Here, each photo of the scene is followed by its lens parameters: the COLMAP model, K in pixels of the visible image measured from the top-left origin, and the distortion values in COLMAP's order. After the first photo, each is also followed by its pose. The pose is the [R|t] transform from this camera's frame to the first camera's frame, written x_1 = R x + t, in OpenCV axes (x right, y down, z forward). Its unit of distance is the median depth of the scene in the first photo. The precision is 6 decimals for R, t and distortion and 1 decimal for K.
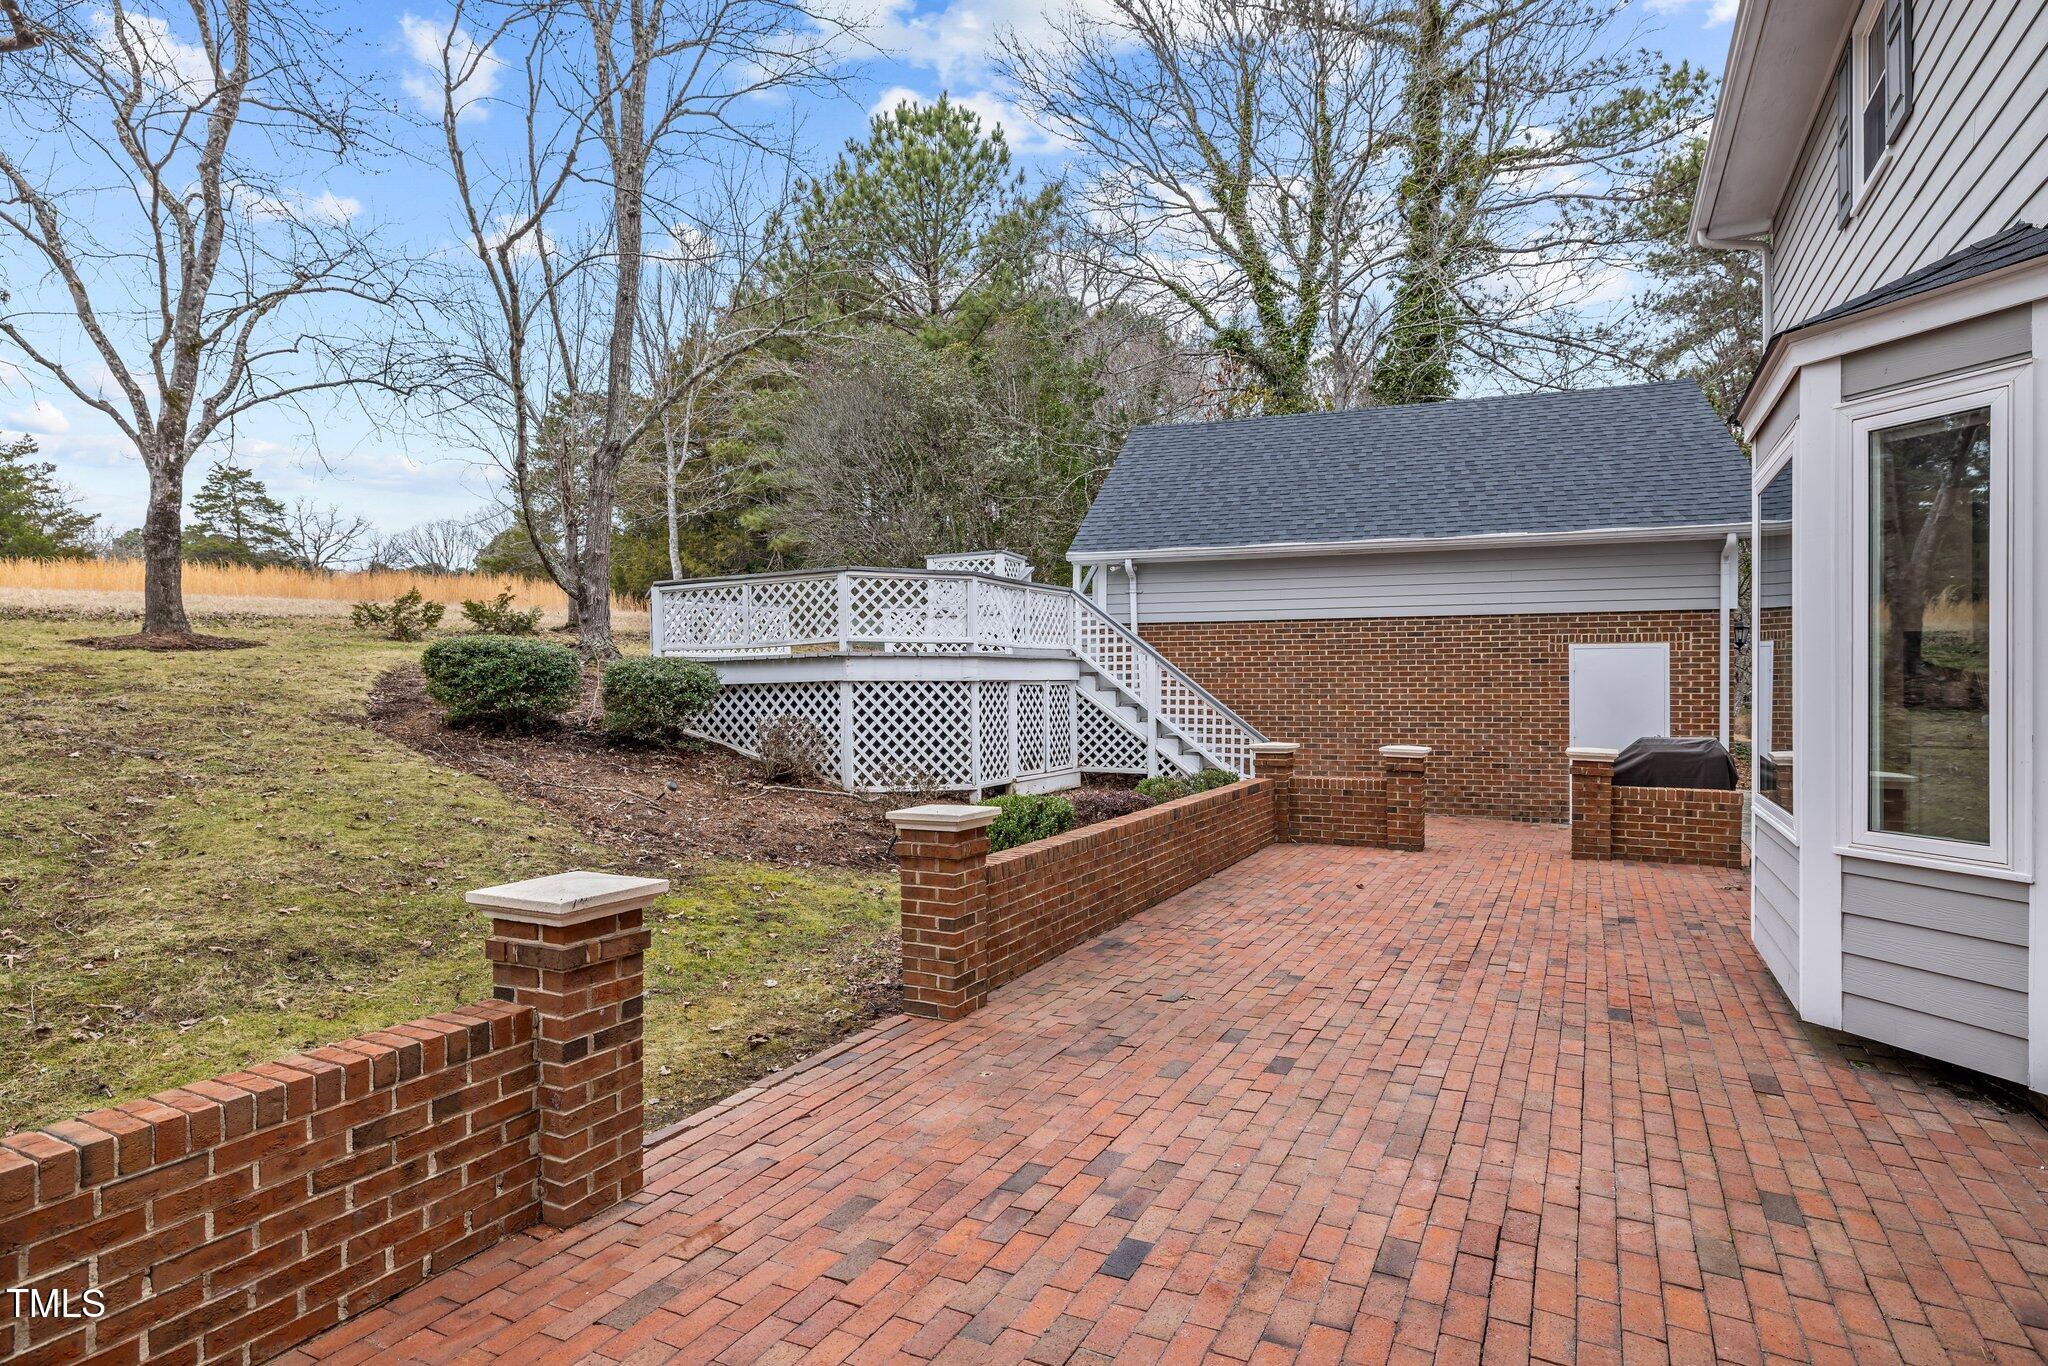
lens RADIAL K [[1070.1, 0, 1024.0], [0, 1070.1, 683.0], [0, 0, 1]] dist [-0.003659, 0.000142]
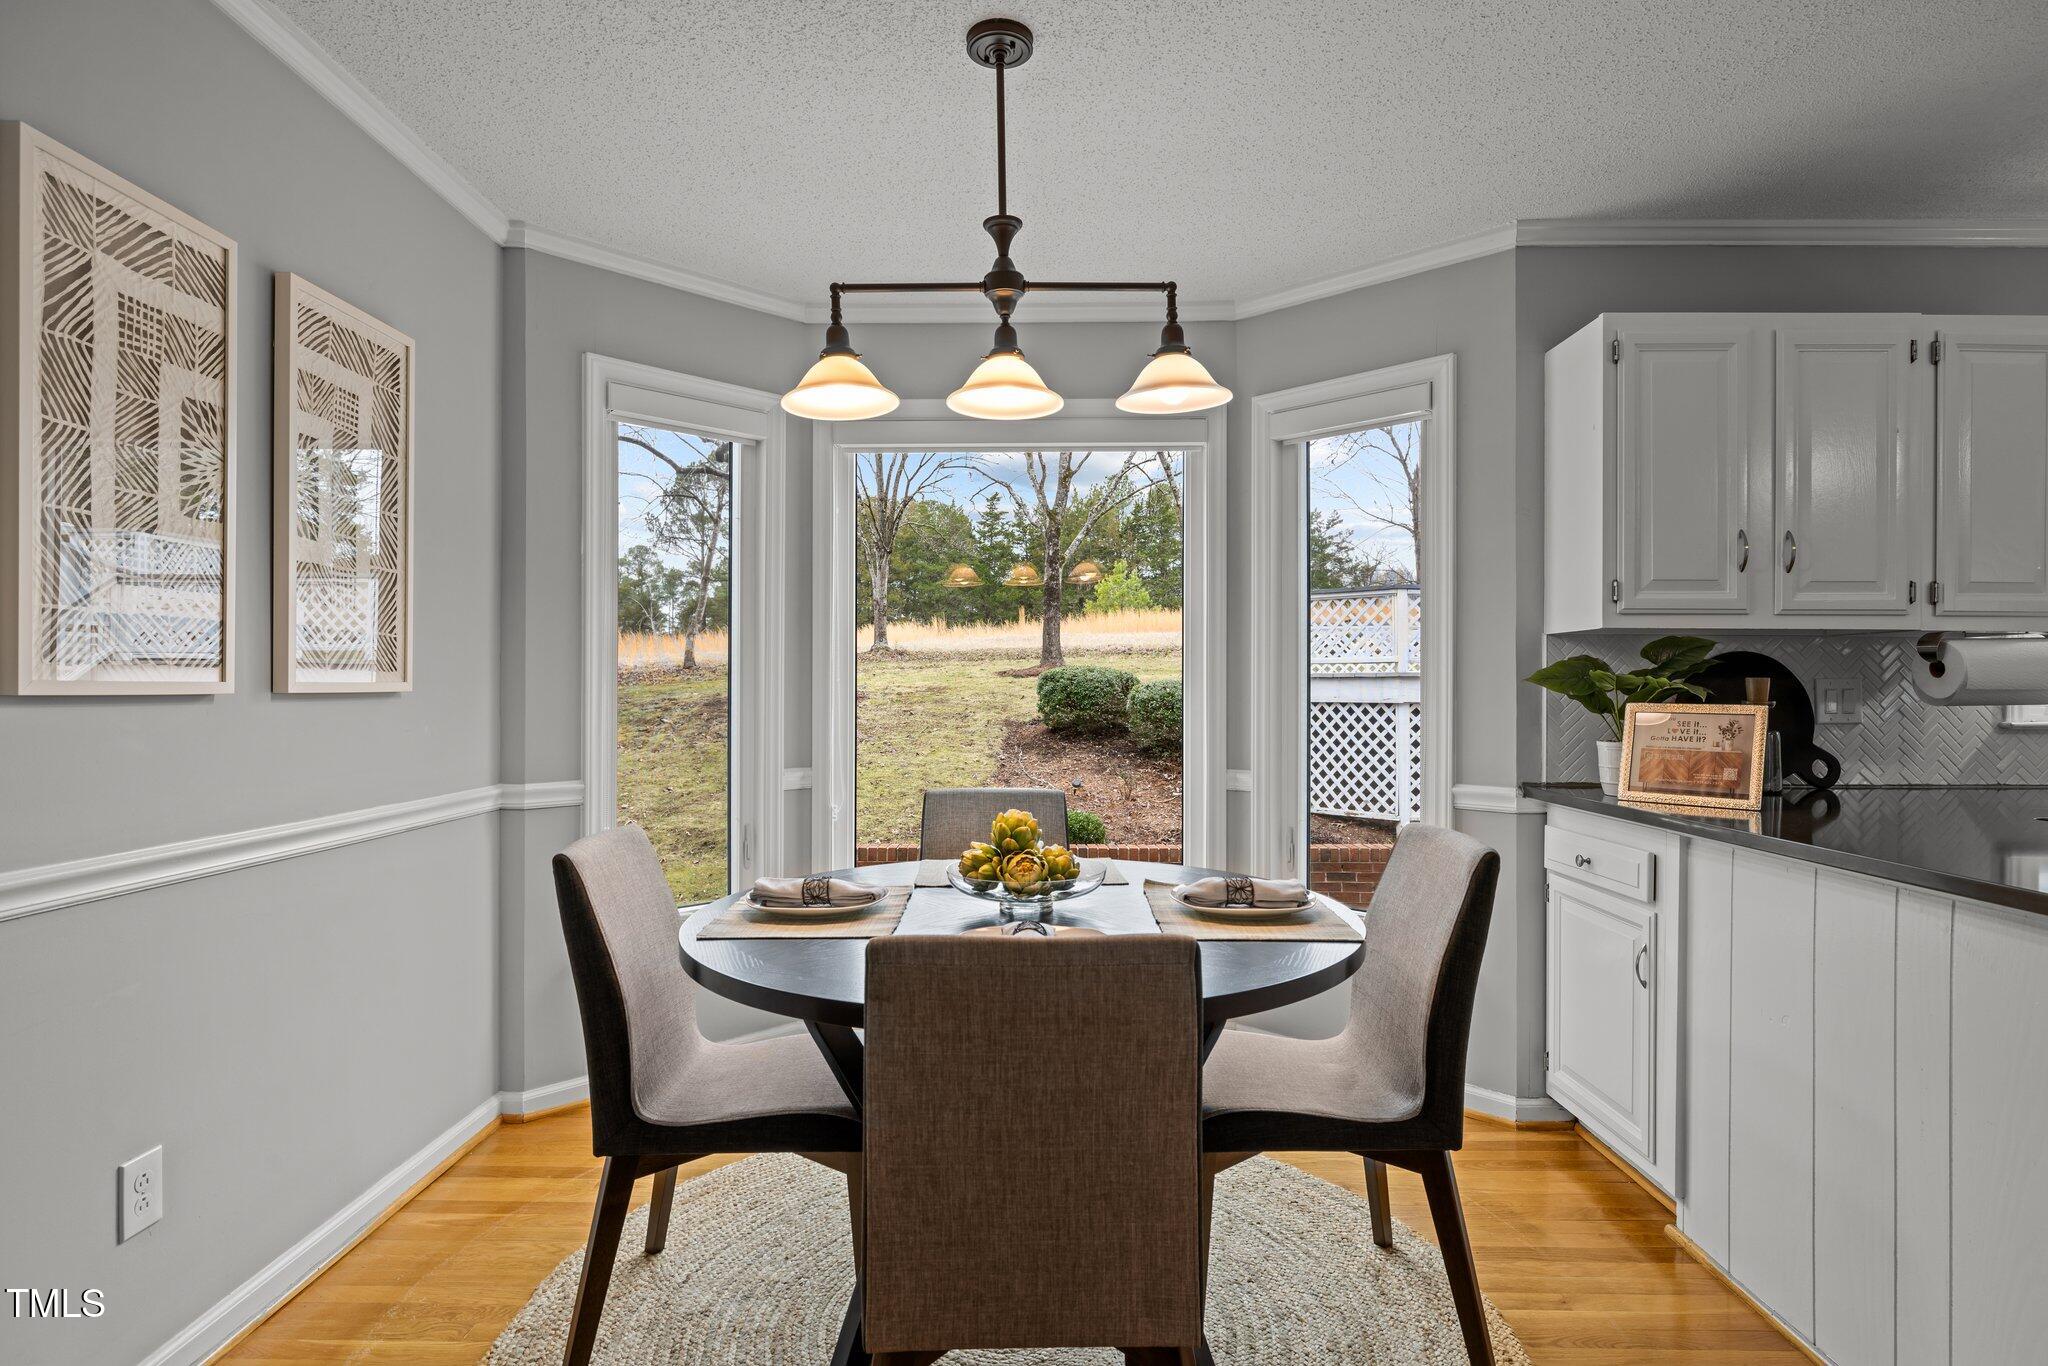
lens RADIAL K [[1050.9, 0, 1027.0], [0, 1050.9, 687.1], [0, 0, 1]] dist [-0.000385, 0.000825]
pose [[0.458634, -0.000502, -0.888625, 0.618216], [-0.008181, 0.999955, -0.004787, -0.009151], [0.888588, 0.009466, 0.458609, 0.300213]]
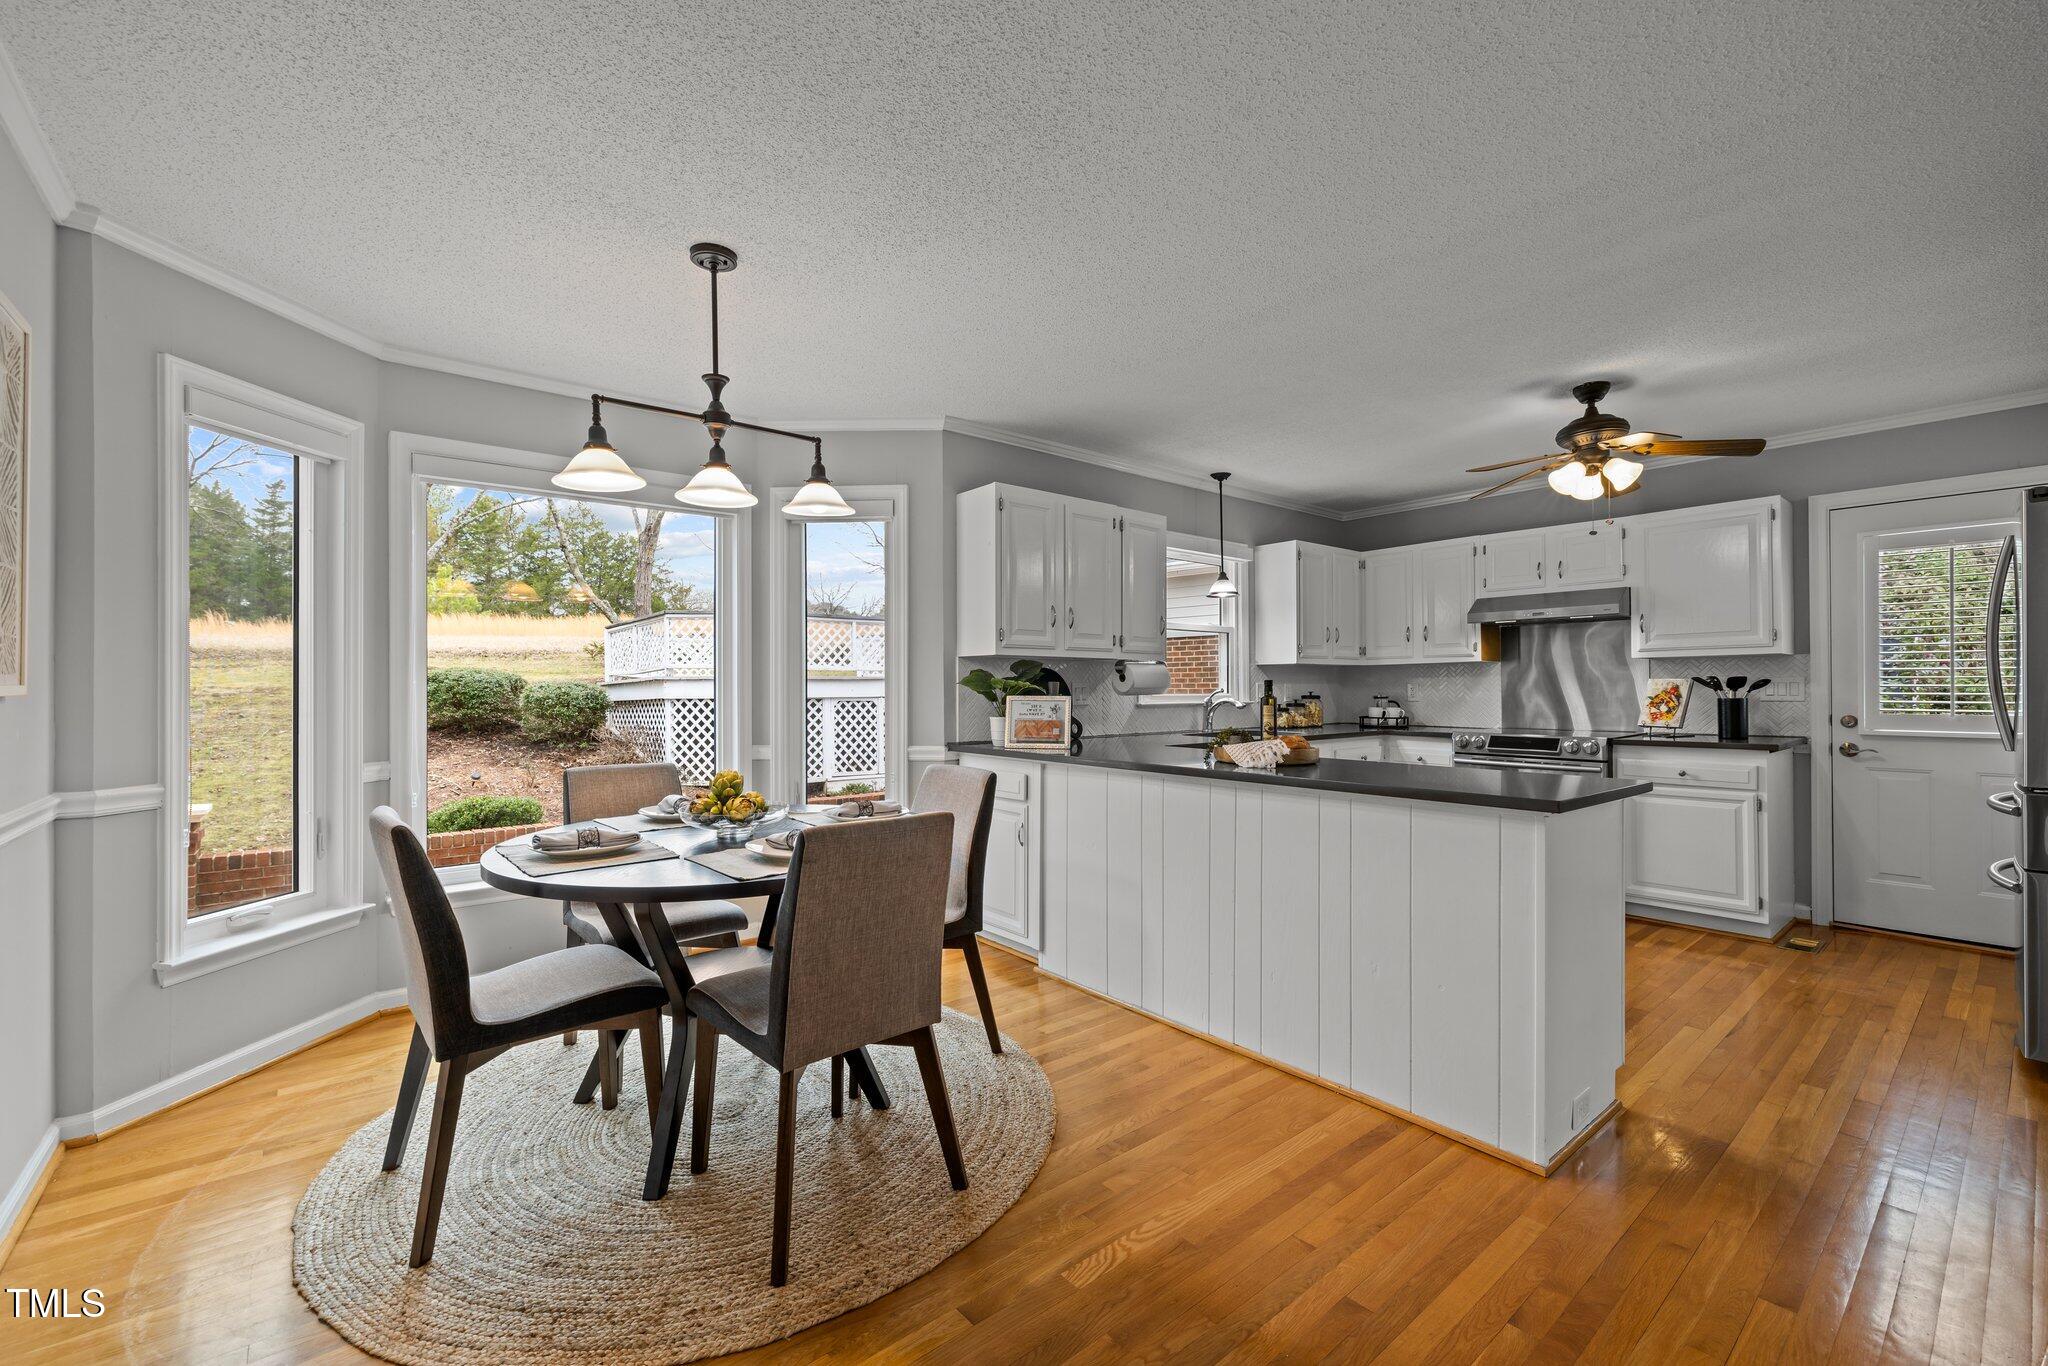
lens RADIAL K [[850.6, 0, 1024.0], [0, 850.6, 683.0], [0, 0, 1]] dist [0.001036, 0.000183]
pose [[0.922724, -0.003852, -0.385443, 0.612610], [-0.000881, 0.999926, -0.012102, -0.008789], [0.385461, 0.011506, 0.922652, 0.206843]]
